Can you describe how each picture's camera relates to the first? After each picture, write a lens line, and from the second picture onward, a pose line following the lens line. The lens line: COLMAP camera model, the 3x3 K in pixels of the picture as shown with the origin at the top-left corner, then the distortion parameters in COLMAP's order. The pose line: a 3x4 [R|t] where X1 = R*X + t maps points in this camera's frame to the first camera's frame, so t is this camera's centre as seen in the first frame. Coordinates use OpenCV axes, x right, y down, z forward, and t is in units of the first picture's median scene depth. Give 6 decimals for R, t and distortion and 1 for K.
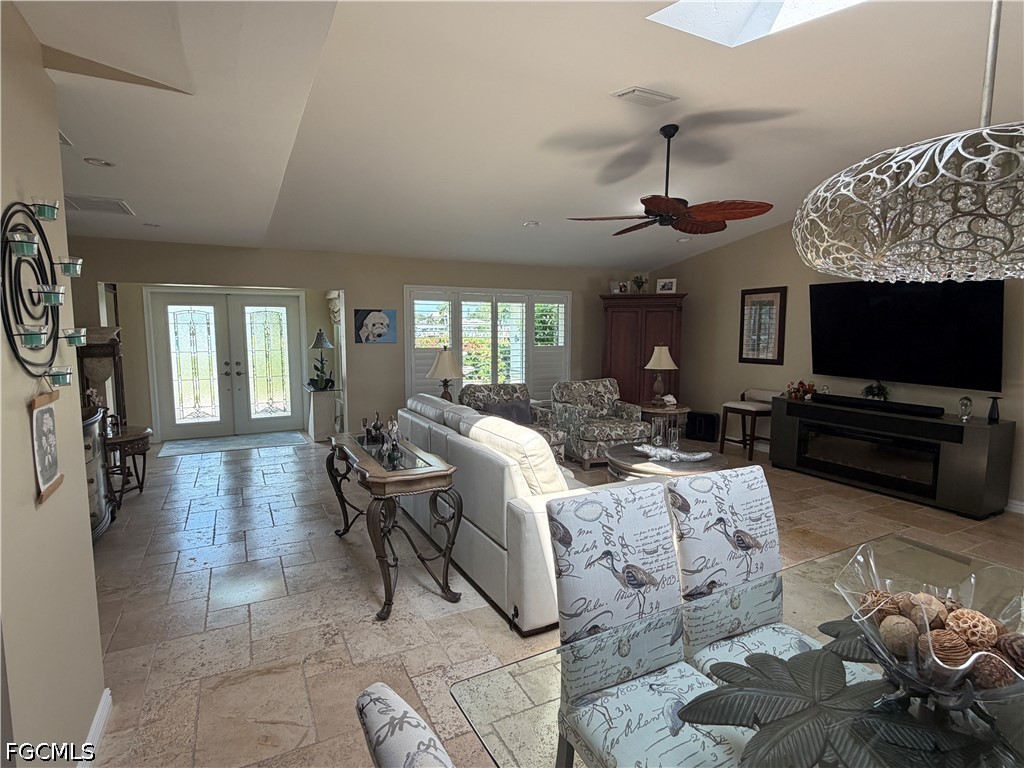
lens RADIAL K [[533.3, 0, 513.2], [0, 533.3, 386.0], [0, 0, 1]] dist [0.001165, -0.000331]
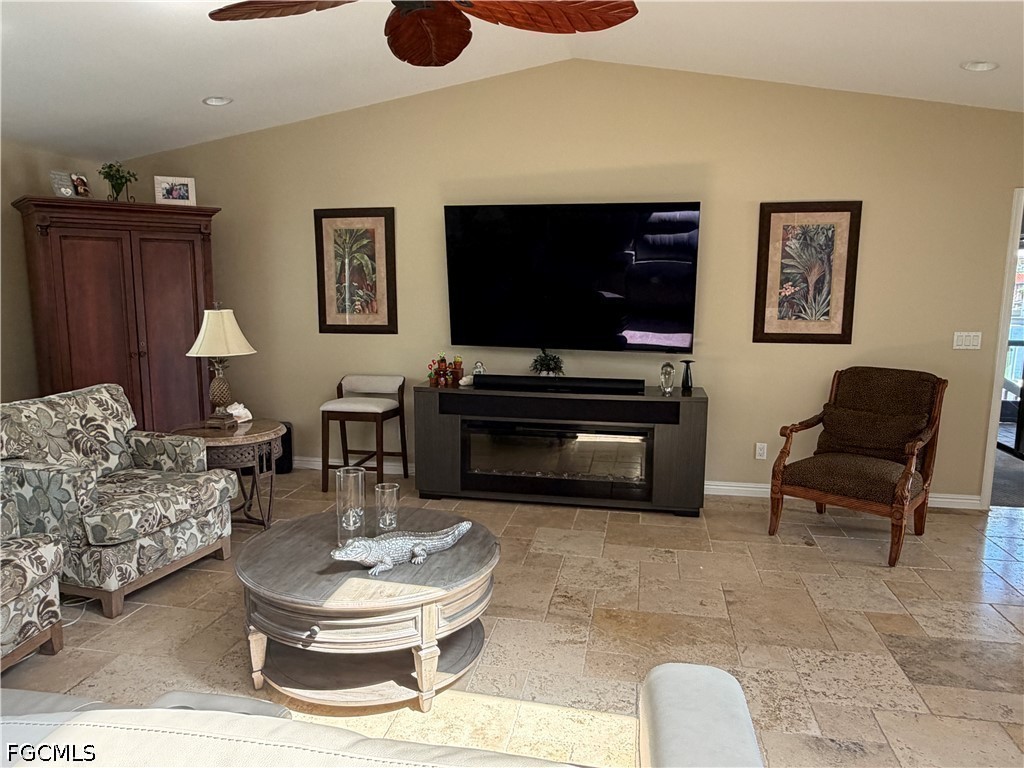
lens RADIAL K [[710.3, 0, 508.0], [0, 710.3, 388.3], [0, 0, 1]] dist [0.000872, -0.000117]
pose [[0.627023, -0.114180, 0.770588, -0.080381], [0.082763, 0.993365, 0.079846, -0.037128], [-0.774592, 0.013711, 0.632312, 0.440377]]
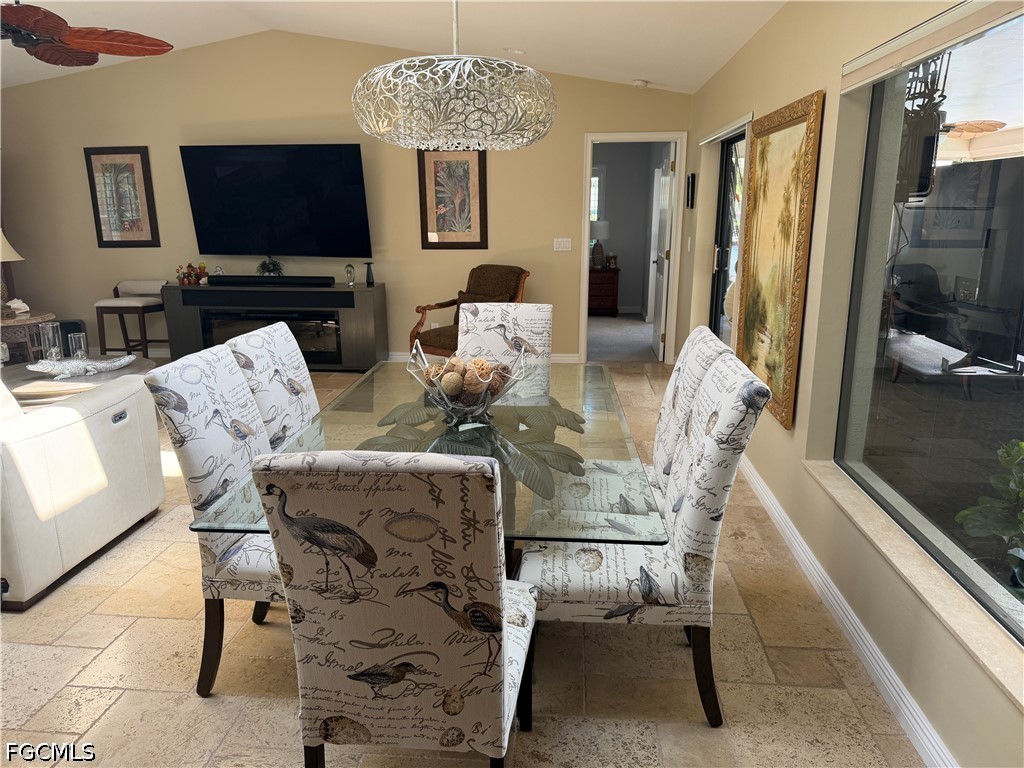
lens RADIAL K [[719.6, 0, 511.0], [0, 719.6, 390.2], [0, 0, 1]] dist [0.033102, -0.056960]
pose [[0.536417, -0.213036, 0.816623, -0.181095], [0.098273, 0.976801, 0.190269, 0.020194], [-0.838212, -0.021811, 0.544909, -0.058802]]
